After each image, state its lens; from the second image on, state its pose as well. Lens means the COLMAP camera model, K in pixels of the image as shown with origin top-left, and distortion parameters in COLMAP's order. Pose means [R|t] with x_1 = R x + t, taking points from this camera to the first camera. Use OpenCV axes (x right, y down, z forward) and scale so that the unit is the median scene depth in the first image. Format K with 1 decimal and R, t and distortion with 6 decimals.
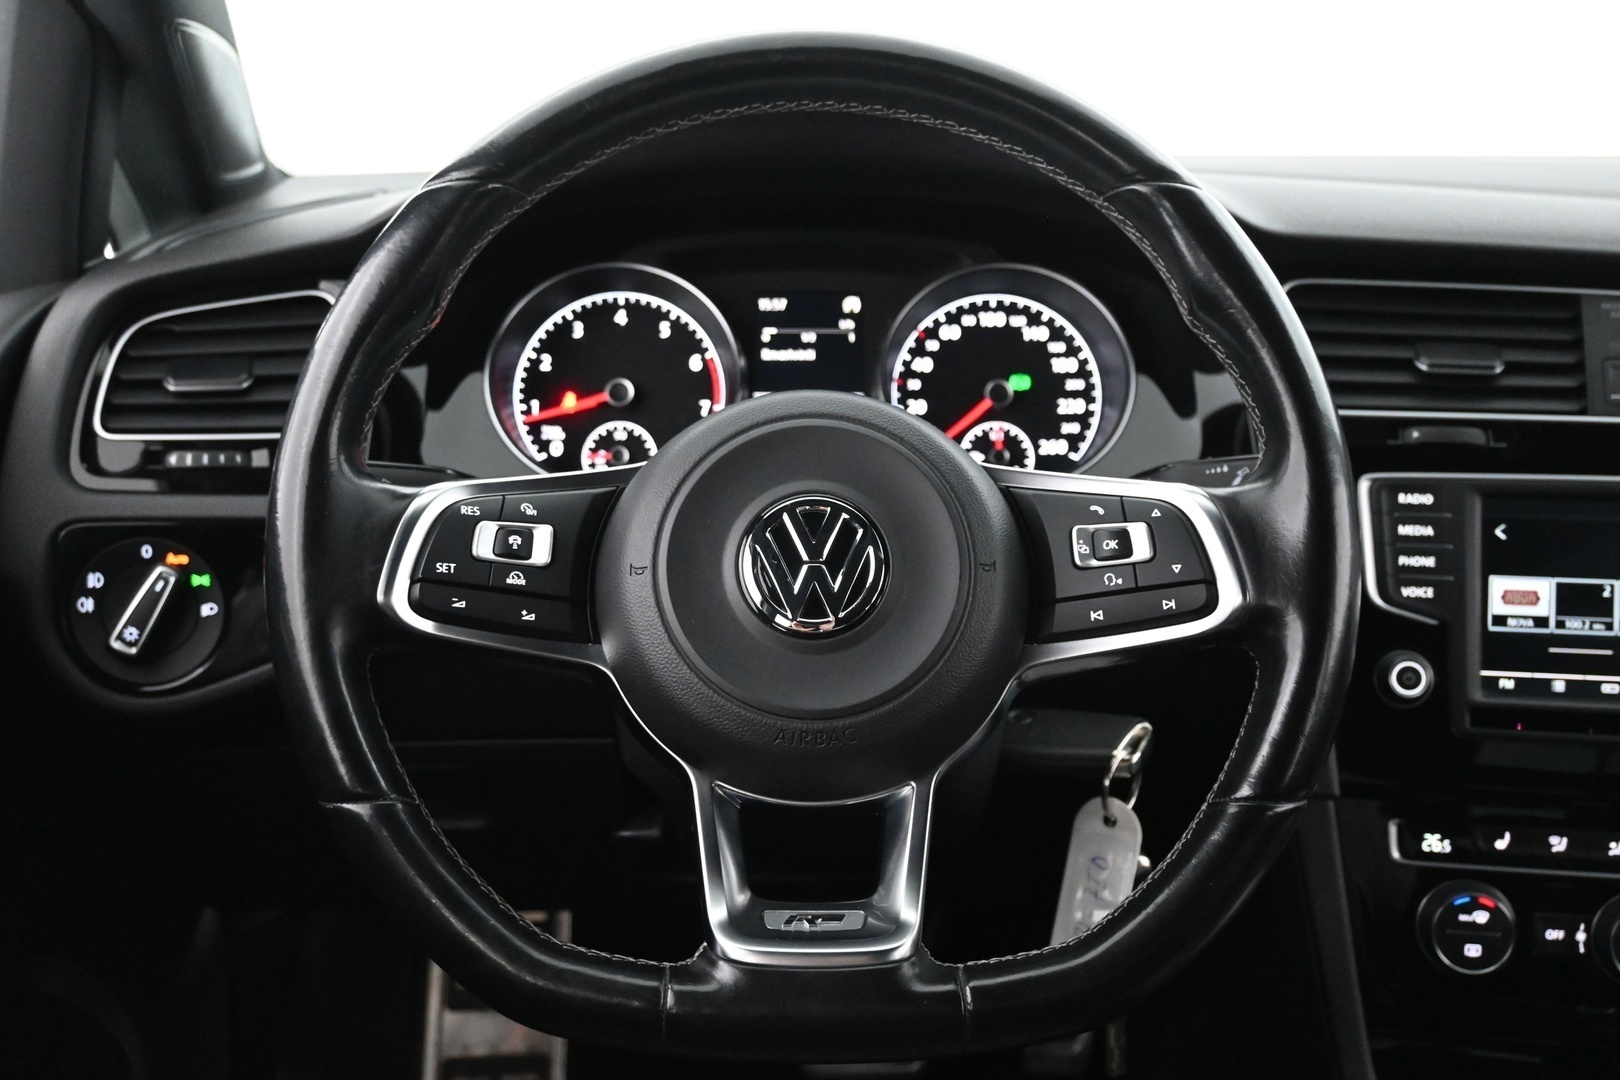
lens RADIAL K [[1720.2, 0, 810.8], [0, 1720.2, 545.8], [0, 0, 1]] dist [-0.002885, 0.000000]
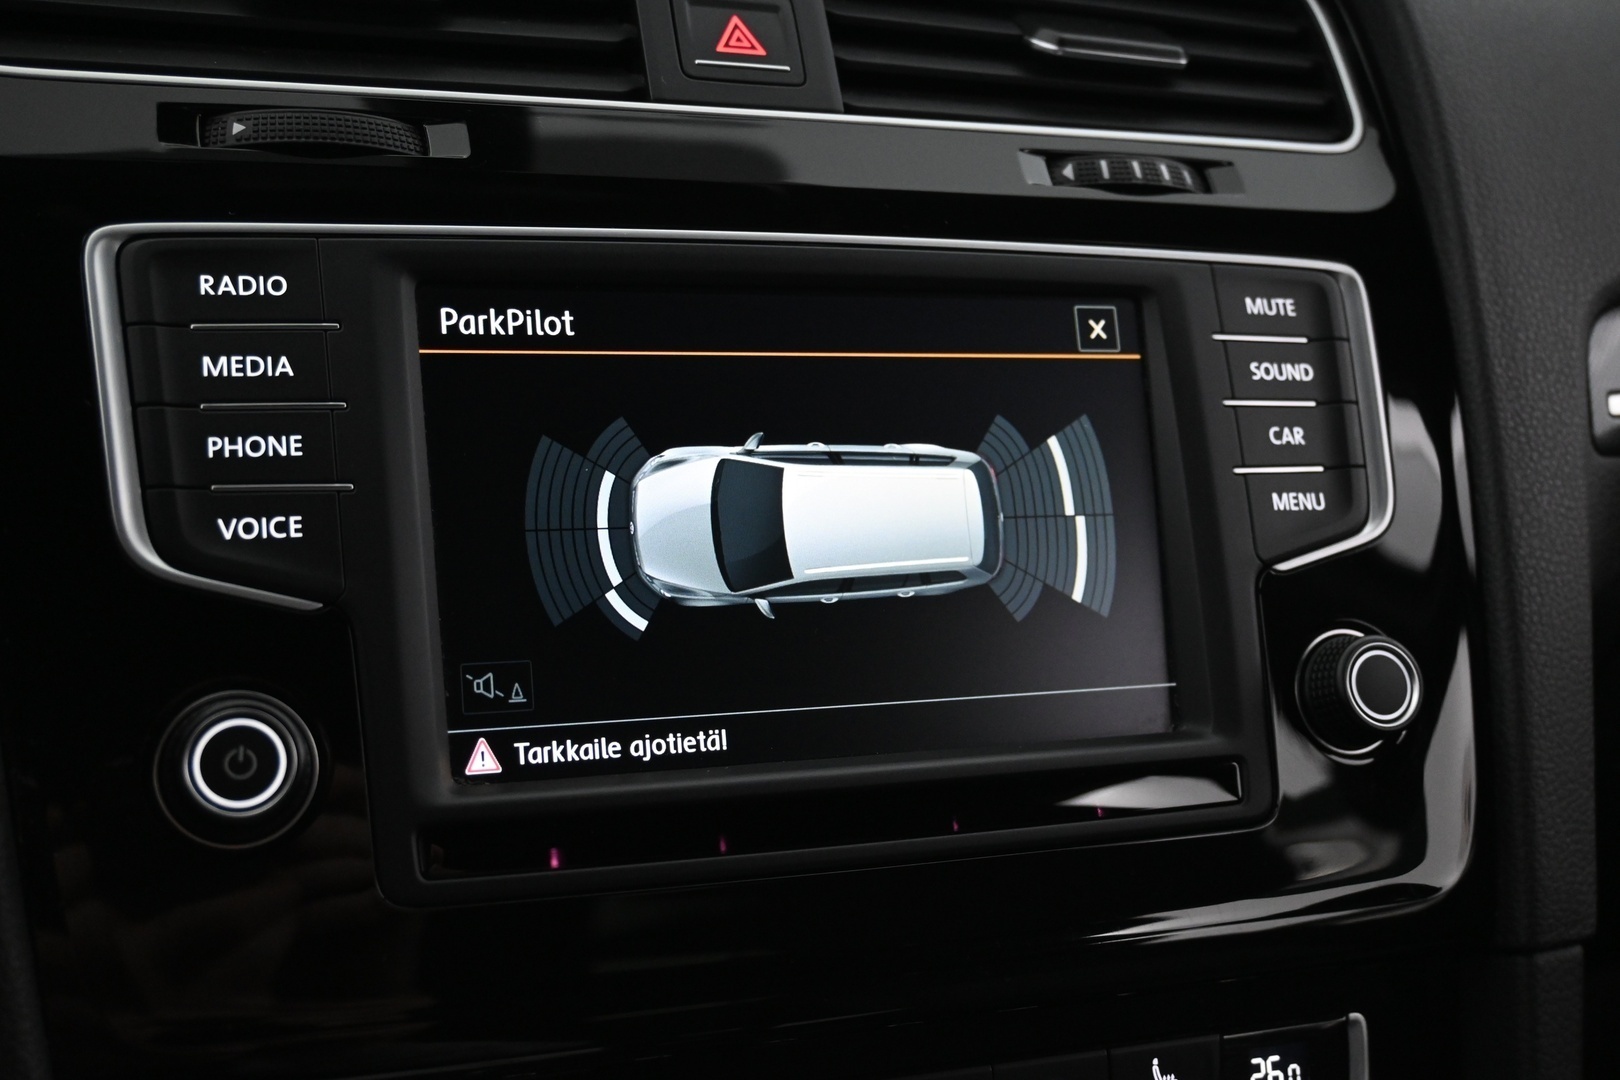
lens RADIAL K [[1809.3, 0, 806.9], [0, 1809.3, 539.2], [0, 0, 1]] dist [0.002723, 0.000000]
pose [[0.879674, -0.051872, 0.472740, 0.270923], [0.093810, 0.993430, -0.065555, 0.065107], [-0.466233, 0.102014, 0.878760, 0.602839]]
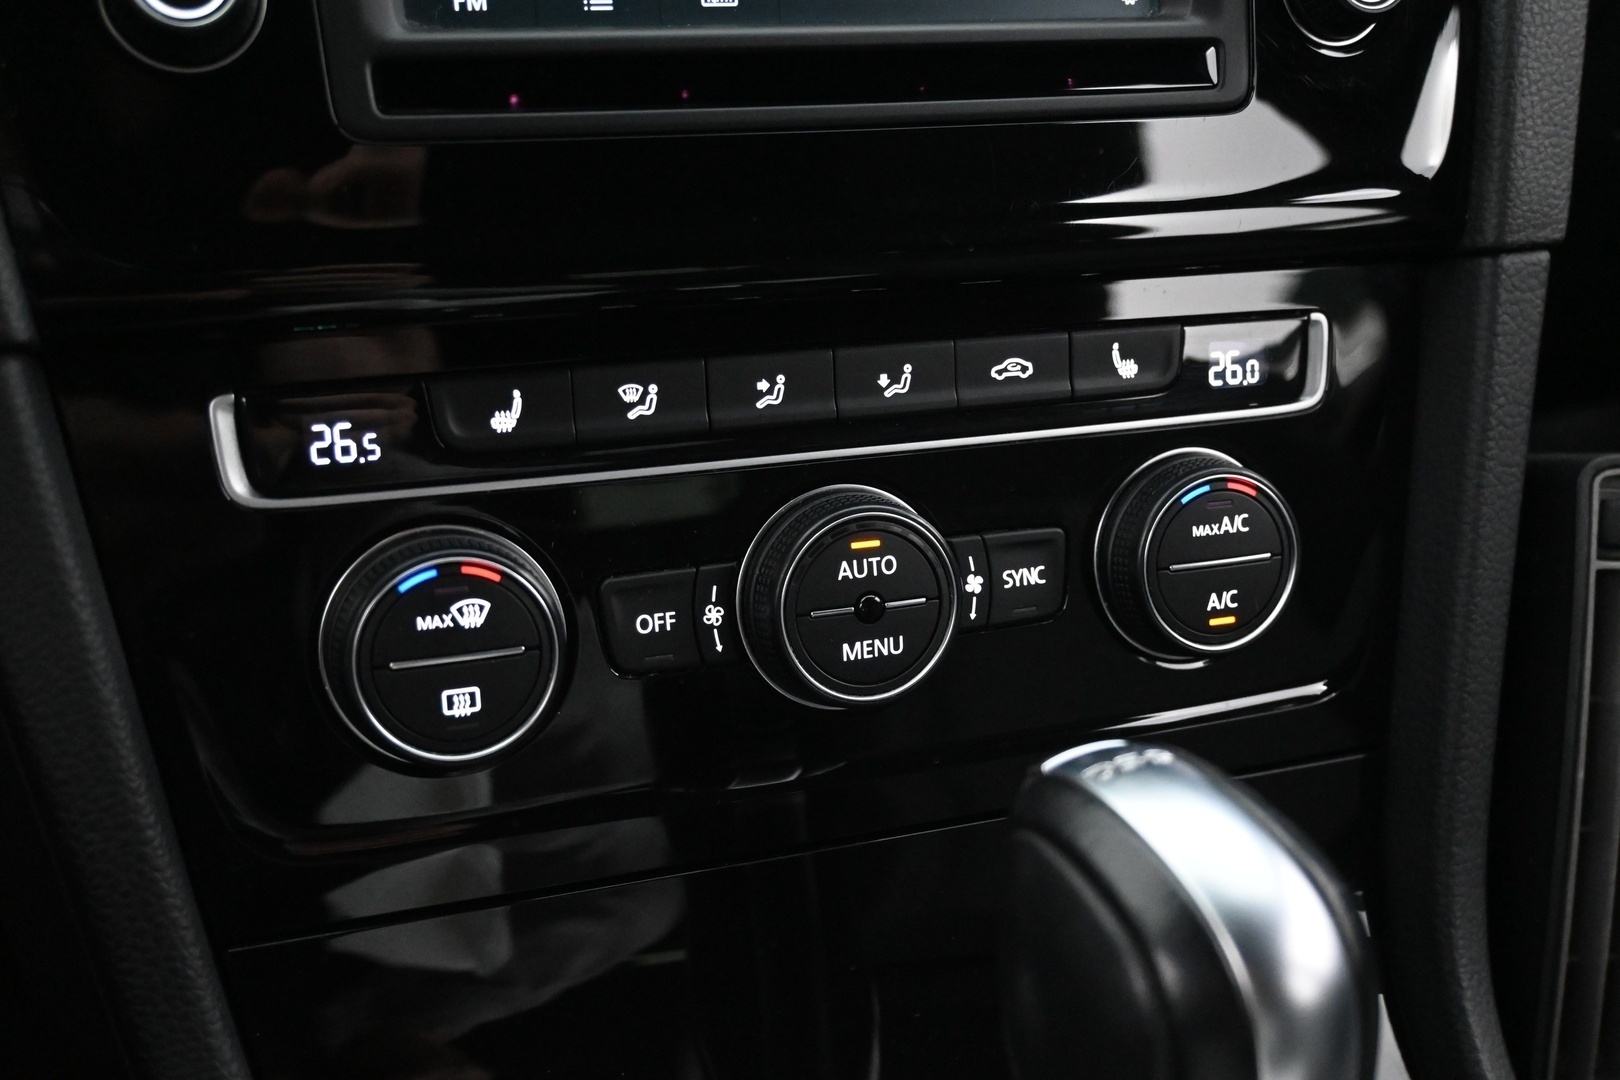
lens RADIAL K [[1809.3, 0, 805.2], [0, 1809.3, 545.0], [0, 0, 1]] dist [0.002723, 0.000000]
pose [[0.882687, -0.162443, 0.440994, 0.273313], [0.089353, 0.979255, 0.181867, 0.131145], [-0.461389, -0.121127, 0.878891, 0.598512]]
